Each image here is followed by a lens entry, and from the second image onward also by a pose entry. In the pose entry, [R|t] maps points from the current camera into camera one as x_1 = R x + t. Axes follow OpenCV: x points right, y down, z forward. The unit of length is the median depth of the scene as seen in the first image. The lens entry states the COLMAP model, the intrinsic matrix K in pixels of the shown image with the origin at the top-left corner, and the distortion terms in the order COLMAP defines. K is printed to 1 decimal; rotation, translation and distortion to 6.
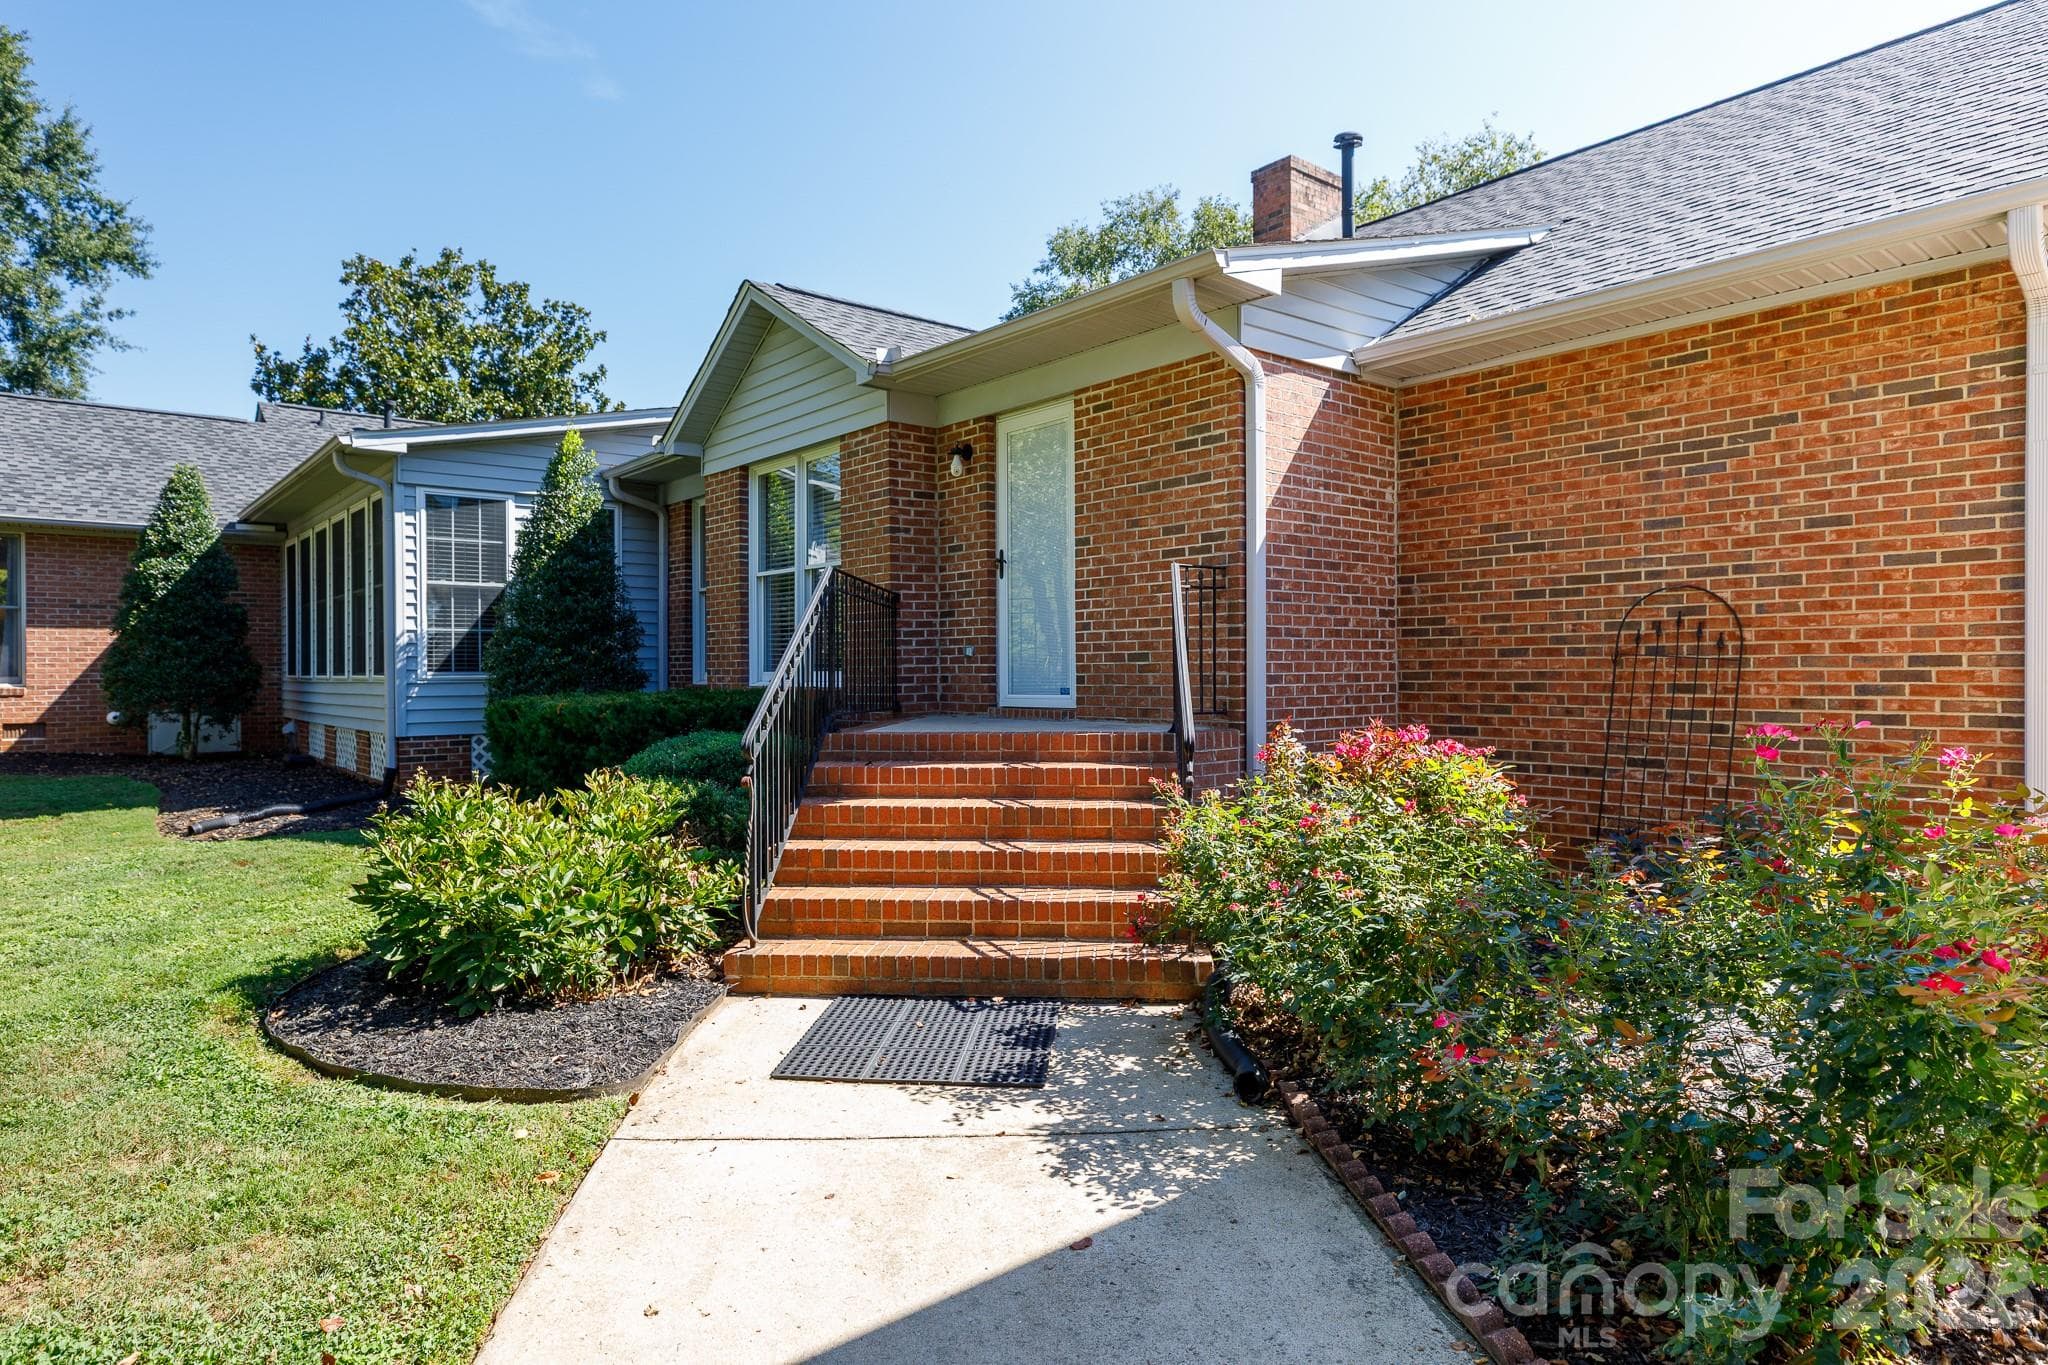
lens RADIAL K [[1154.2, 0, 1024.0], [0, 1154.2, 682.5], [0, 0, 1]] dist [0.004129, 0.002384]
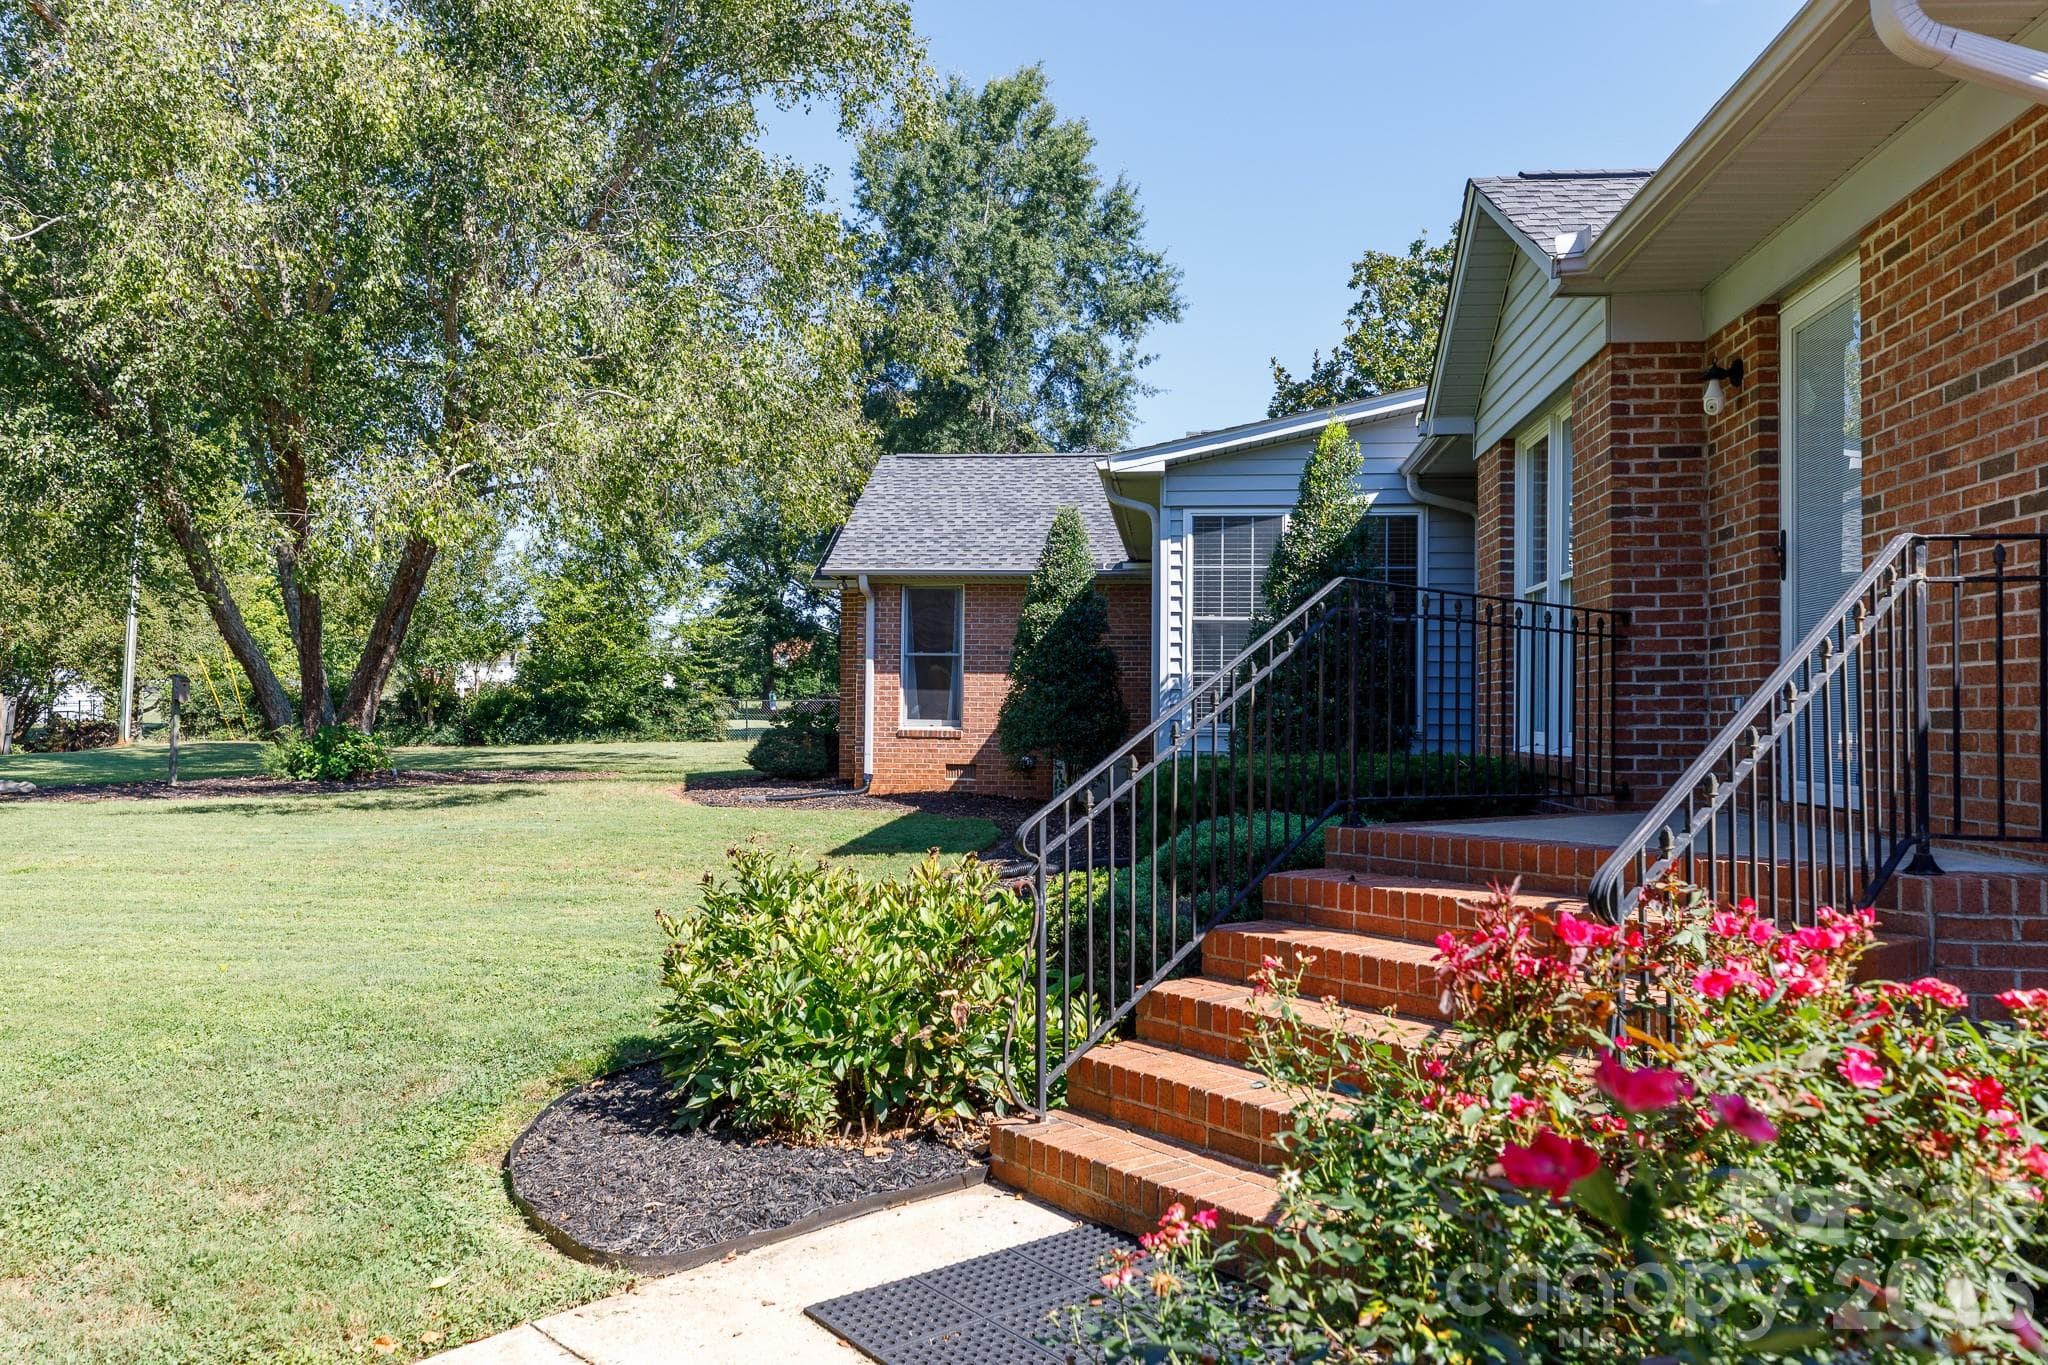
lens RADIAL K [[1454.5, 0, 1024.0], [0, 1454.5, 682.5], [0, 0, 1]] dist [-0.004584, -0.000402]
pose [[0.690480, -0.002685, -0.723347, 0.179036], [-0.023483, 0.999383, -0.026125, -0.007748], [0.722971, 0.035025, 0.689990, 0.163064]]
